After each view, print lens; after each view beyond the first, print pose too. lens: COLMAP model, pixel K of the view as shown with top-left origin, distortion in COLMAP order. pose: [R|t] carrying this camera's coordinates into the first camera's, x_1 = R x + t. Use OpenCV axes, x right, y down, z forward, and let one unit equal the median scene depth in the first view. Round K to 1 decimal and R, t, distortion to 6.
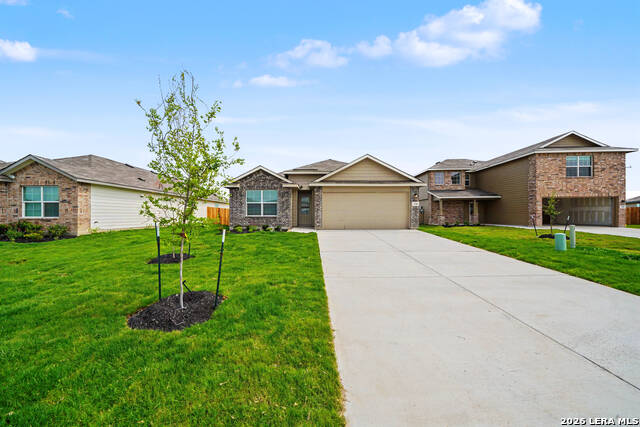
lens RADIAL K [[217.0, 0, 312.8], [0, 217.0, 215.3], [0, 0, 1]] dist [-0.000777, -0.000232]
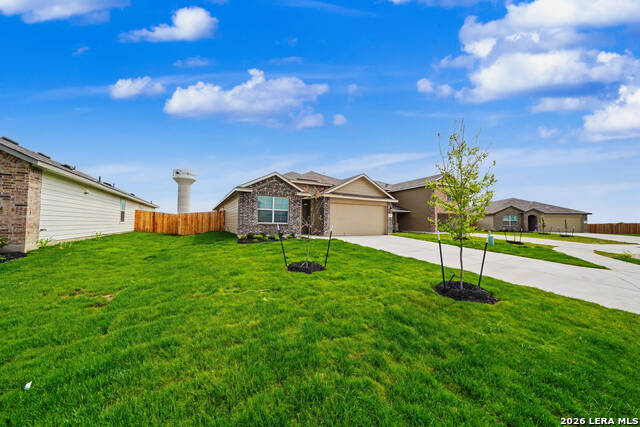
lens RADIAL K [[216.3, 0, 315.1], [0, 216.3, 215.2], [0, 0, 1]] dist [-0.006155, -0.000056]
pose [[0.884913, 0.029423, 0.464825, -0.524990], [-0.012368, 0.999135, -0.039699, 0.002753], [-0.465591, 0.029381, 0.884512, 0.059503]]
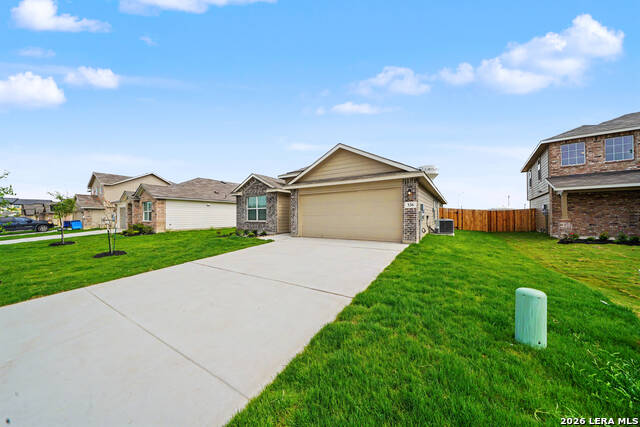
lens RADIAL K [[216.3, 0, 315.1], [0, 216.3, 215.2], [0, 0, 1]] dist [-0.006155, -0.000056]
pose [[0.827282, -0.005840, -0.561756, 0.593892], [0.001550, 0.999966, -0.008113, -0.016814], [0.561784, 0.005841, 0.827263, 0.296832]]
